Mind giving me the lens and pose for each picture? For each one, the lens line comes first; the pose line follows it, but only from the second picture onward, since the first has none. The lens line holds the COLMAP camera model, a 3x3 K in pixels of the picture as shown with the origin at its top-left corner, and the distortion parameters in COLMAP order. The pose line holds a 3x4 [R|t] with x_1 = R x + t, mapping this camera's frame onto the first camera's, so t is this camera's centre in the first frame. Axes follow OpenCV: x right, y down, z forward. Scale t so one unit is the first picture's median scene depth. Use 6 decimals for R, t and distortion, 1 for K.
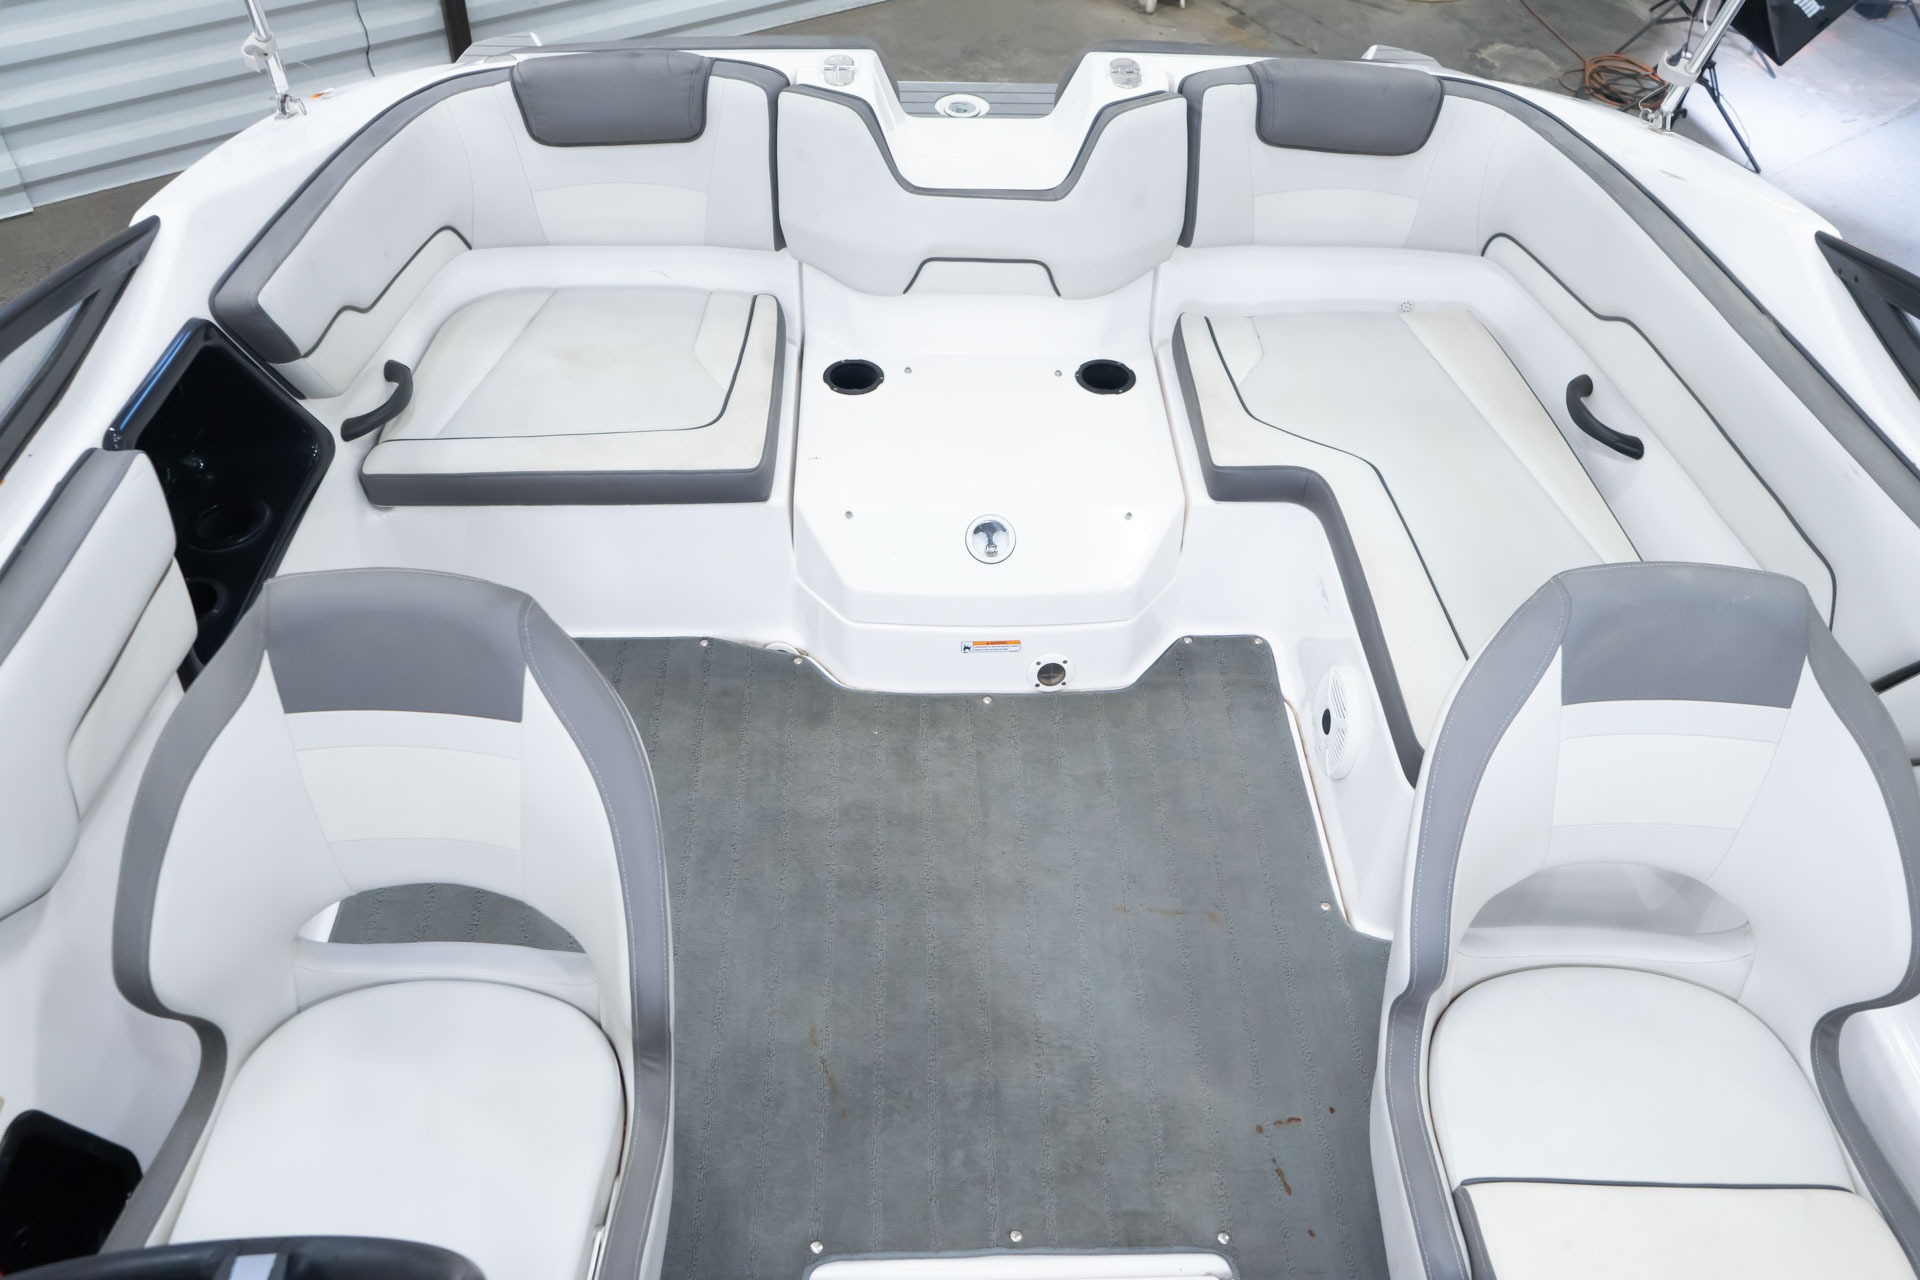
lens RADIAL K [[1539.6, 0, 958.9], [0, 1539.6, 642.3], [0, 0, 1]] dist [-0.018146, 0.019471]
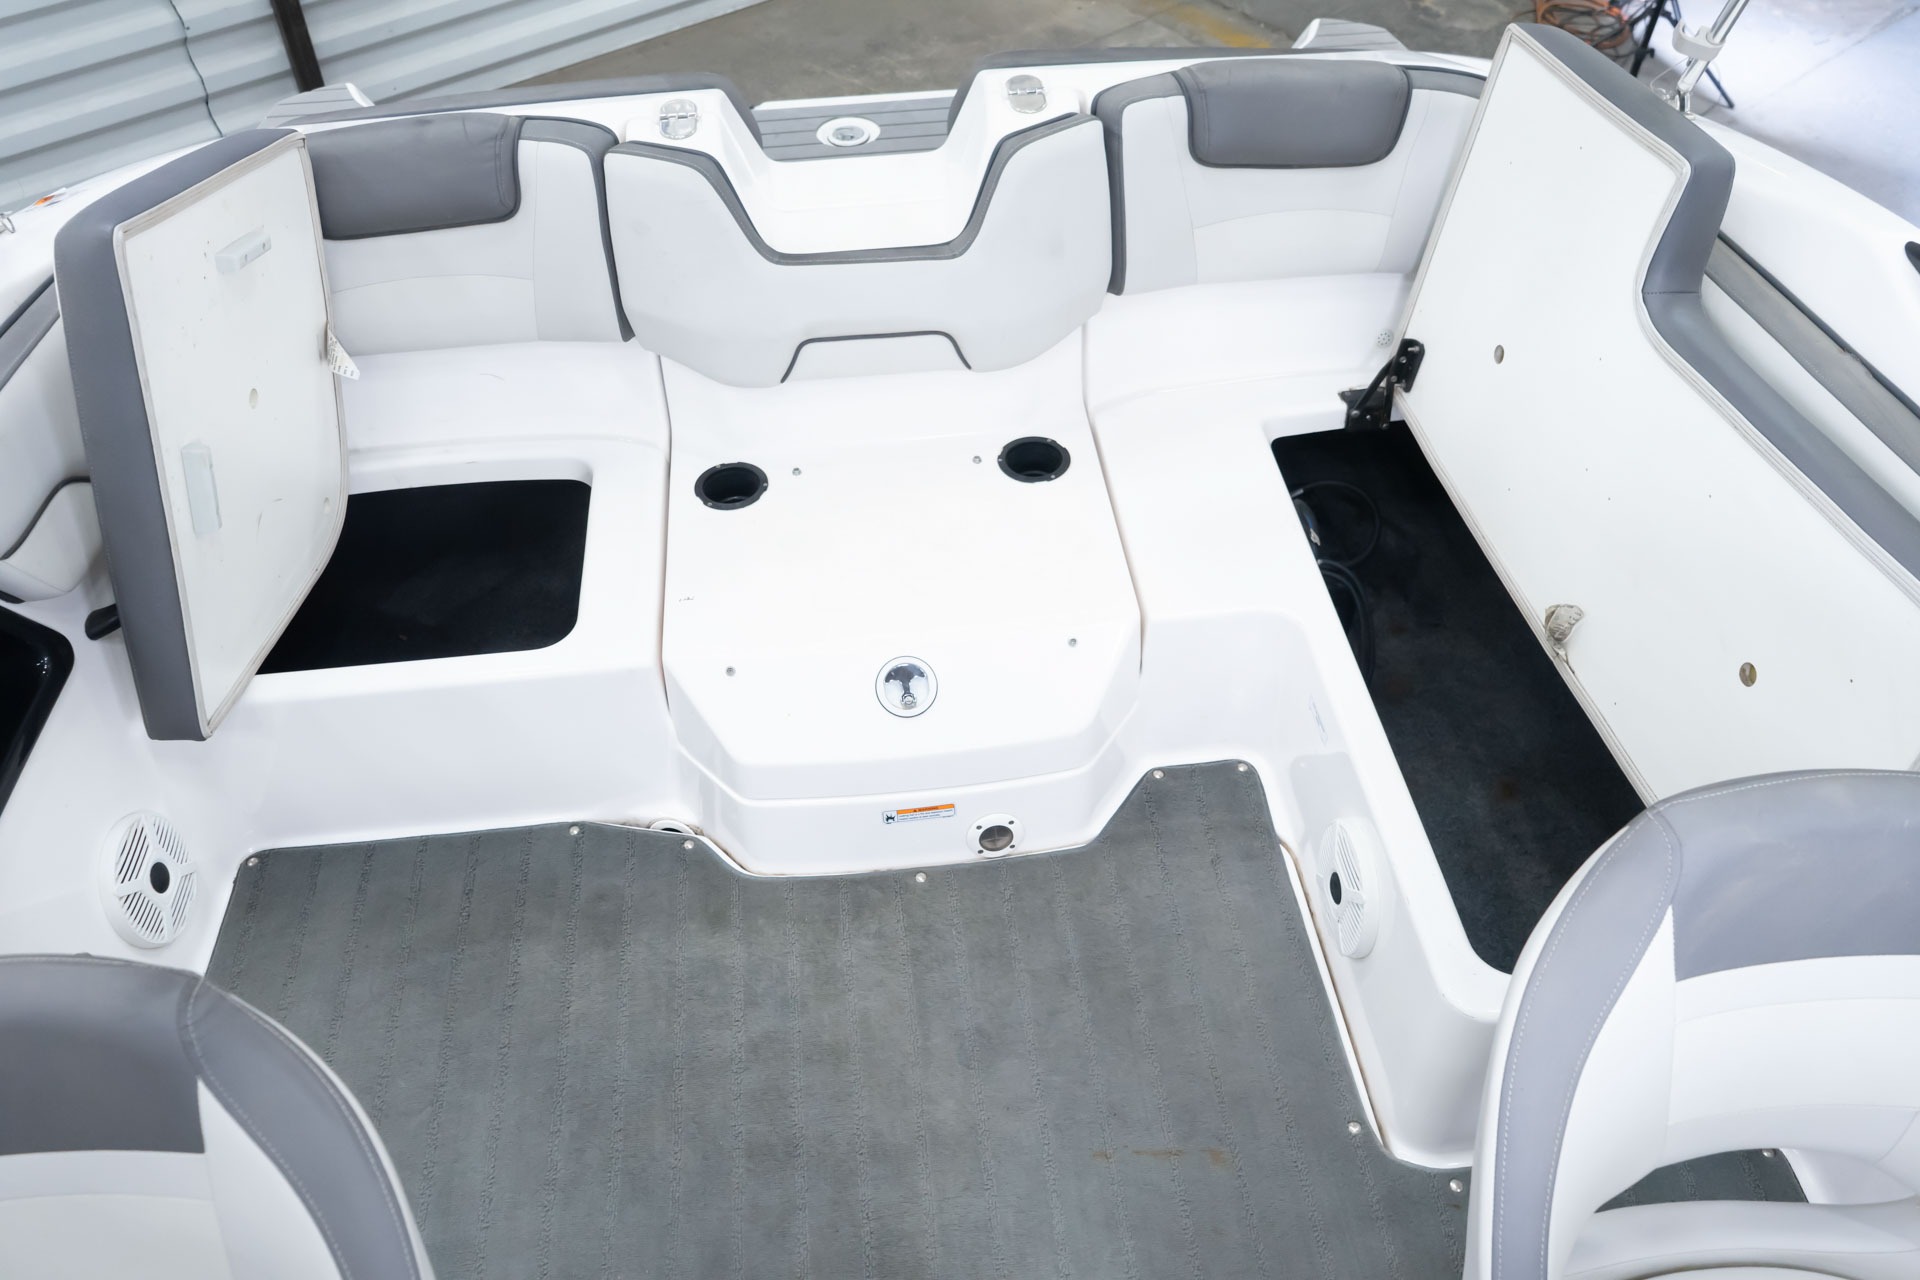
lens RADIAL K [[1539.6, 0, 959.8], [0, 1539.6, 640.7], [0, 0, 1]] dist [-0.018146, 0.019471]
pose [[0.996313, -0.084765, 0.013263, 0.037834], [0.084528, 0.996266, 0.017557, -0.097878], [-0.014702, -0.016372, 0.999758, 0.176120]]
